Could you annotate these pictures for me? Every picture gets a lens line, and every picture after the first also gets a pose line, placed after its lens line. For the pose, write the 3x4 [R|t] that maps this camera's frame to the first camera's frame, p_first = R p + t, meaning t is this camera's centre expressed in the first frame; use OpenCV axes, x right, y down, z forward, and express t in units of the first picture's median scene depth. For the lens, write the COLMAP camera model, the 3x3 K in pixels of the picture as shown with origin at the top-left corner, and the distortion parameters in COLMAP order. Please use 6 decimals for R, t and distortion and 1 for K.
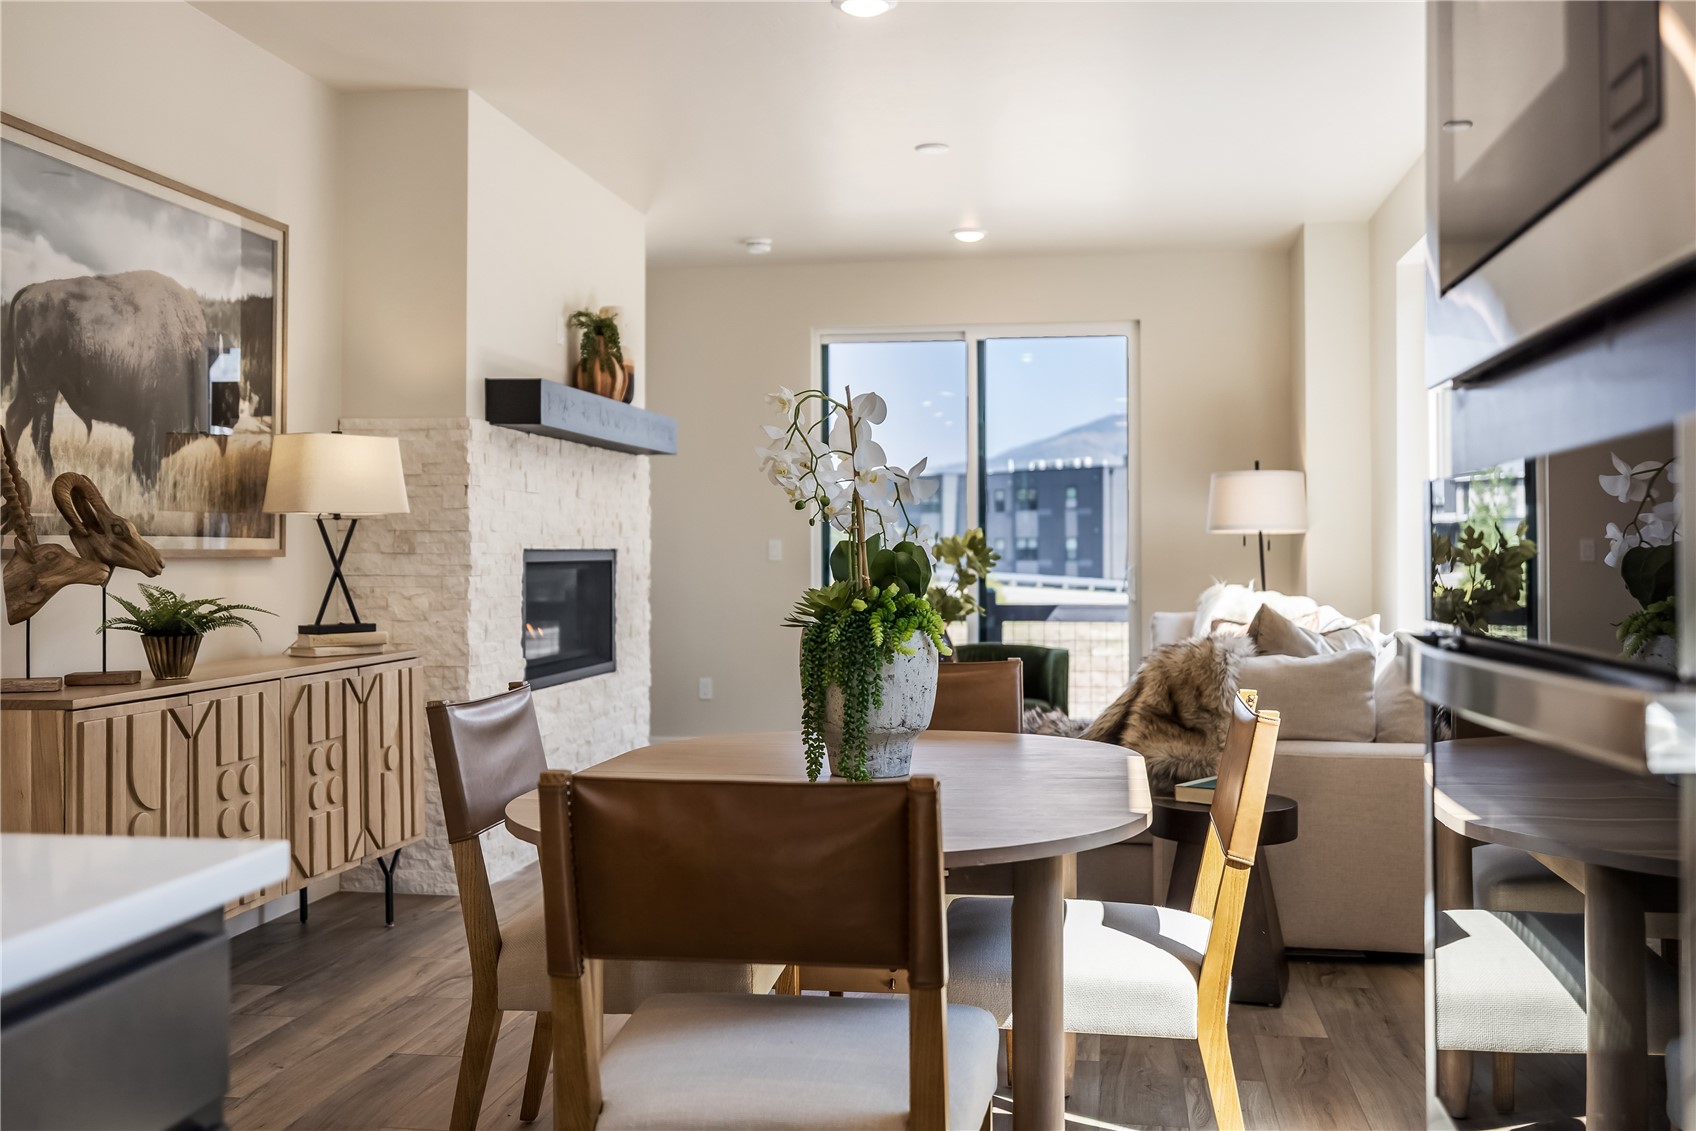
lens RADIAL K [[1648.8, 0, 843.6], [0, 1648.8, 559.2], [0, 0, 1]] dist [0.007233, -0.005375]
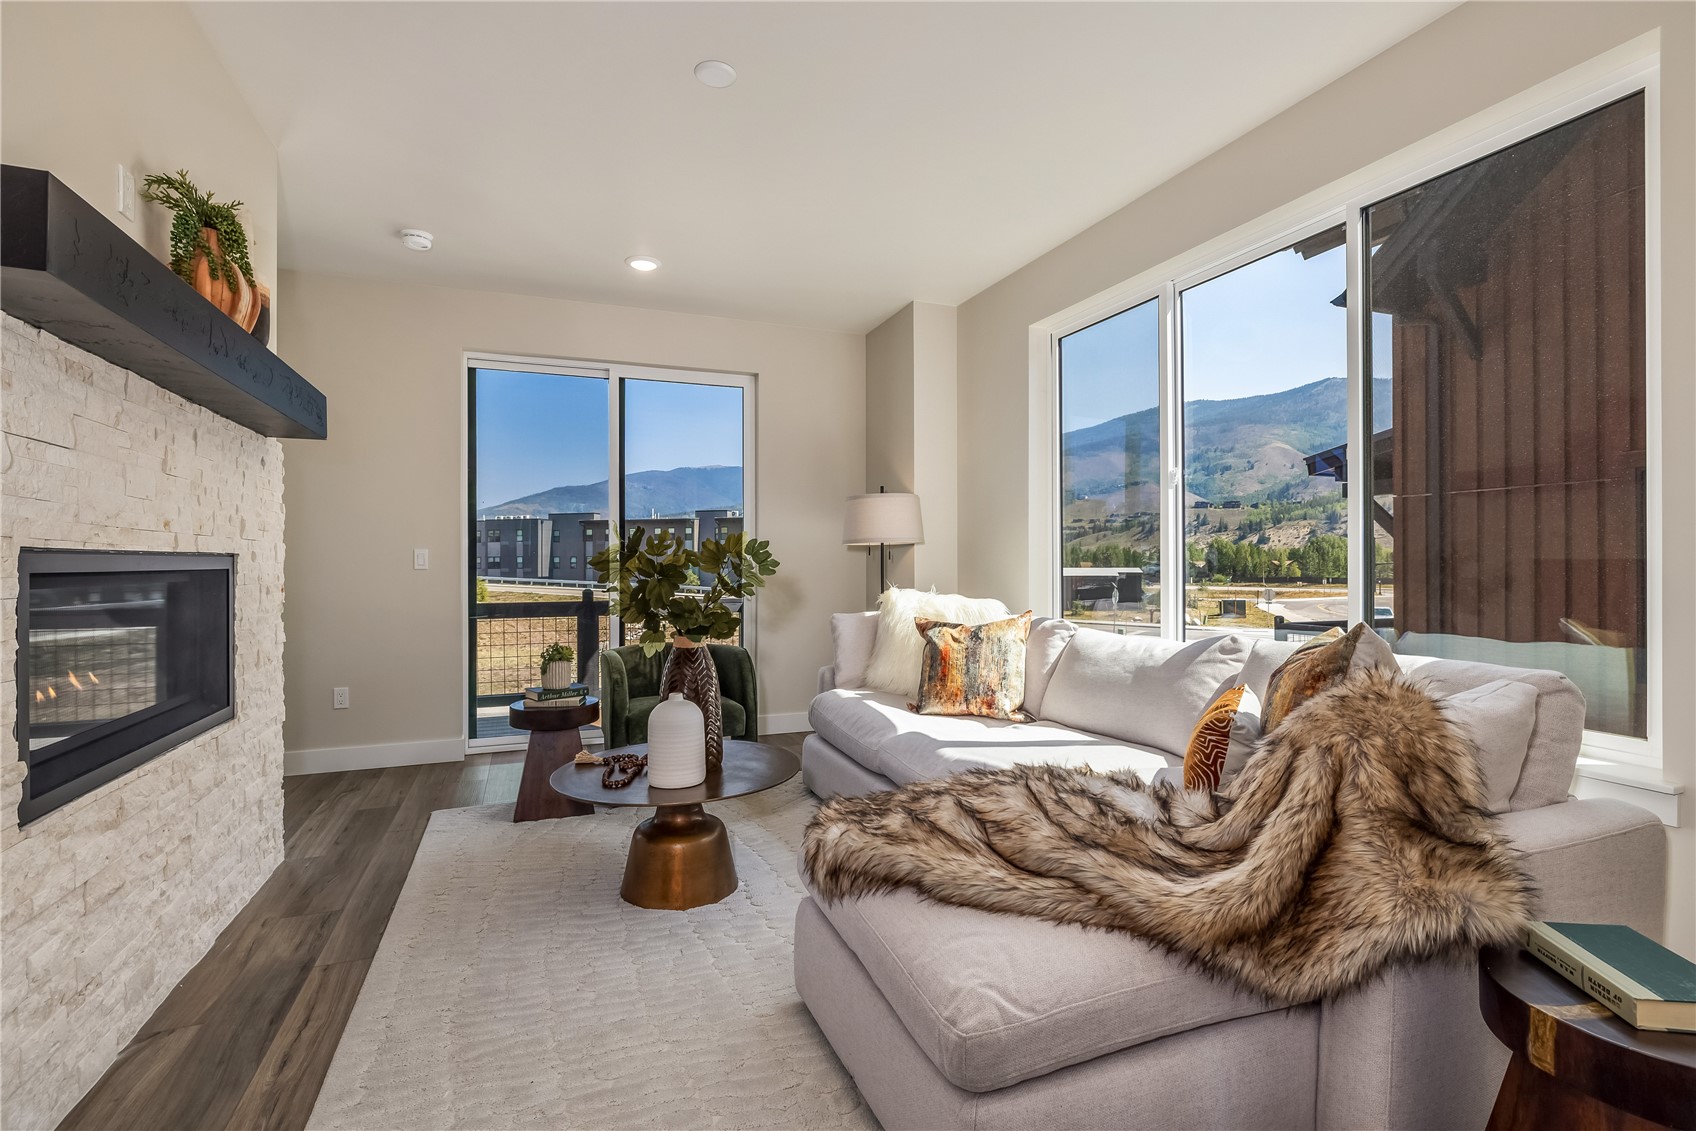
lens RADIAL K [[788.0, 0, 845.1], [0, 788.0, 562.6], [0, 0, 1]] dist [-0.005148, 0.000165]
pose [[0.858530, -0.001809, 0.512760, -0.128627], [0.004902, 0.999977, -0.004680, 0.000995], [-0.512740, 0.006531, 0.858519, 0.854636]]
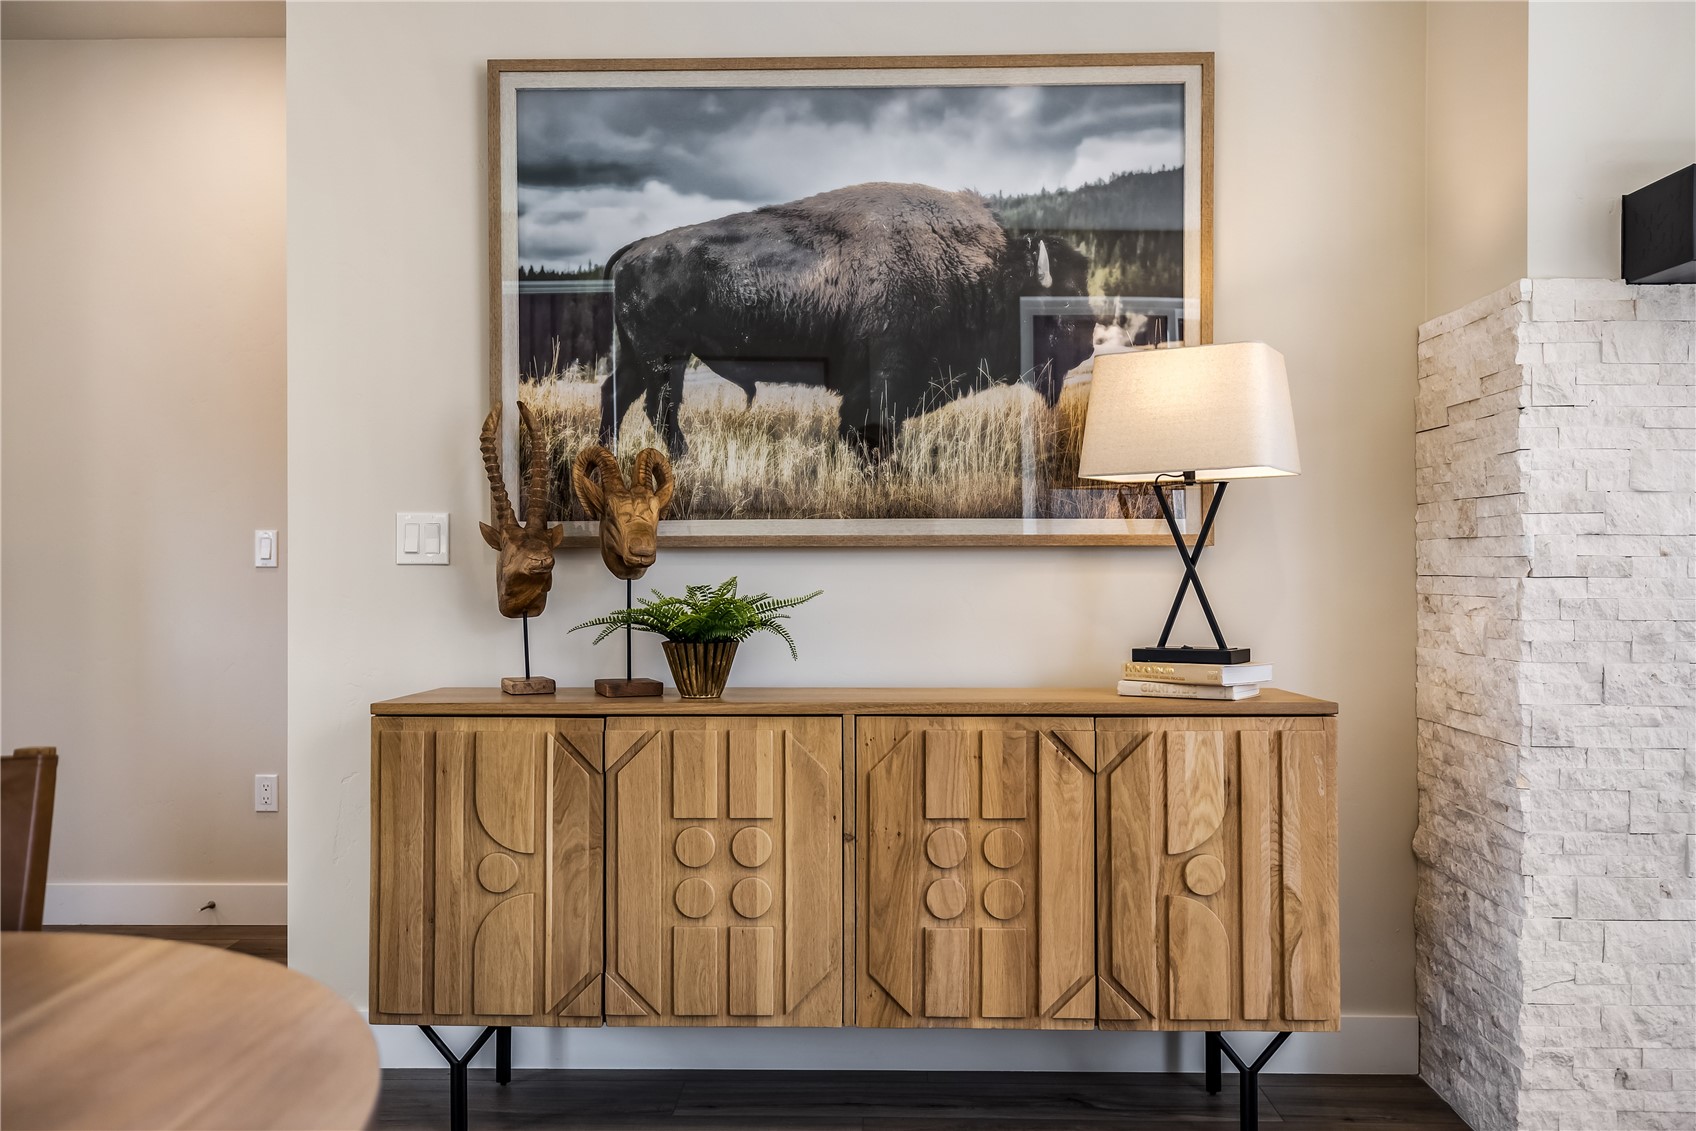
lens RADIAL K [[1324.2, 0, 859.1], [0, 1324.2, 574.0], [0, 0, 1]] dist [0.003470, 0.001478]
pose [[0.138333, 0.004287, -0.990376, 0.198694], [-0.002993, 0.999988, 0.003910, 0.009466], [0.990381, 0.002423, 0.138345, 0.863949]]
